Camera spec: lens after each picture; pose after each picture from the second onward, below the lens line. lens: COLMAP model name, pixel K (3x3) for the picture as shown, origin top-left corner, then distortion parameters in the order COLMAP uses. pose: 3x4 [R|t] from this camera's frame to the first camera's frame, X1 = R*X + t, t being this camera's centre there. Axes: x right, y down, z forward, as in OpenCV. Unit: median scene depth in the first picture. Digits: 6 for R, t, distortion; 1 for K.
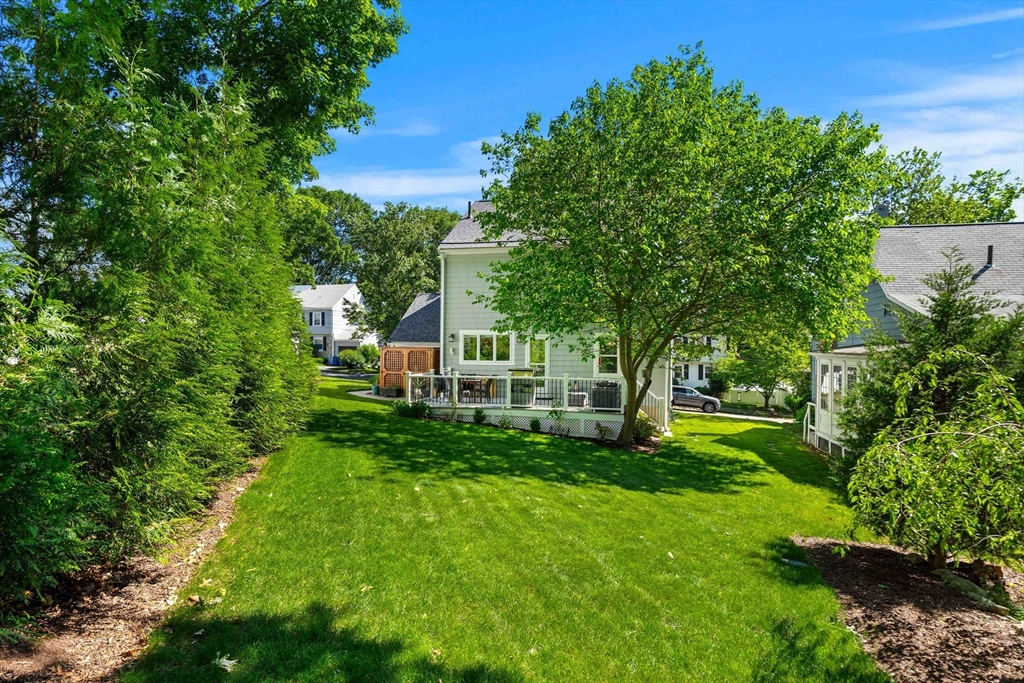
lens RADIAL K [[560.7, 0, 512.3], [0, 560.7, 343.9], [0, 0, 1]] dist [0.001985, 0.000042]
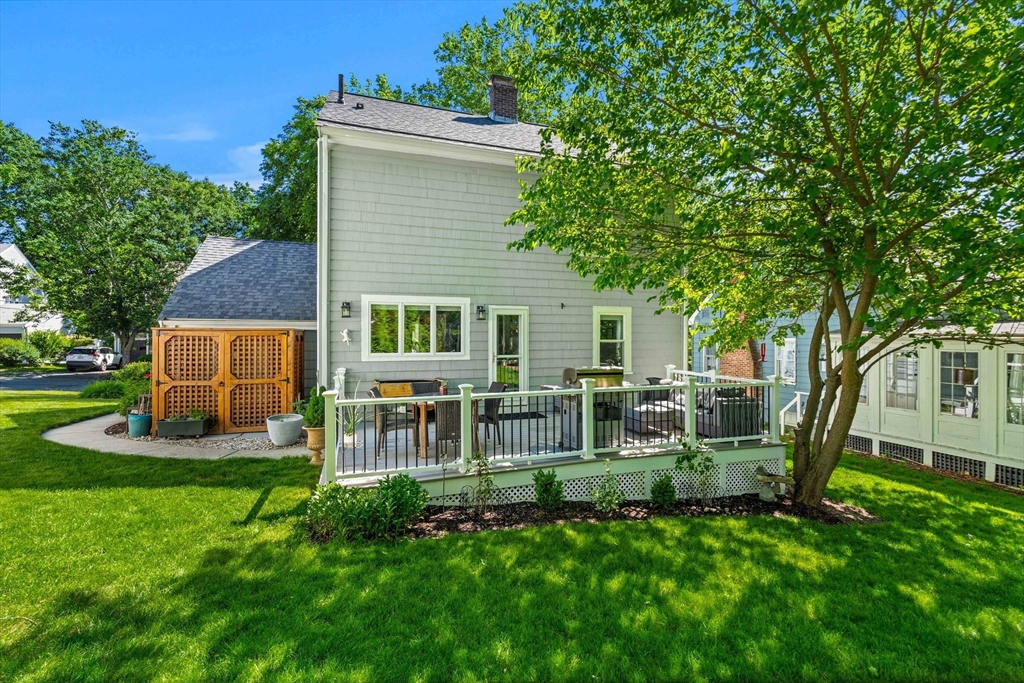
lens RADIAL K [[455.1, 0, 511.8], [0, 455.1, 337.5], [0, 0, 1]] dist [-0.004723, -0.001080]
pose [[0.838772, -0.005655, 0.544453, -0.201963], [0.000135, 0.999948, 0.010178, 0.010241], [-0.544482, -0.008463, 0.838730, 0.565297]]
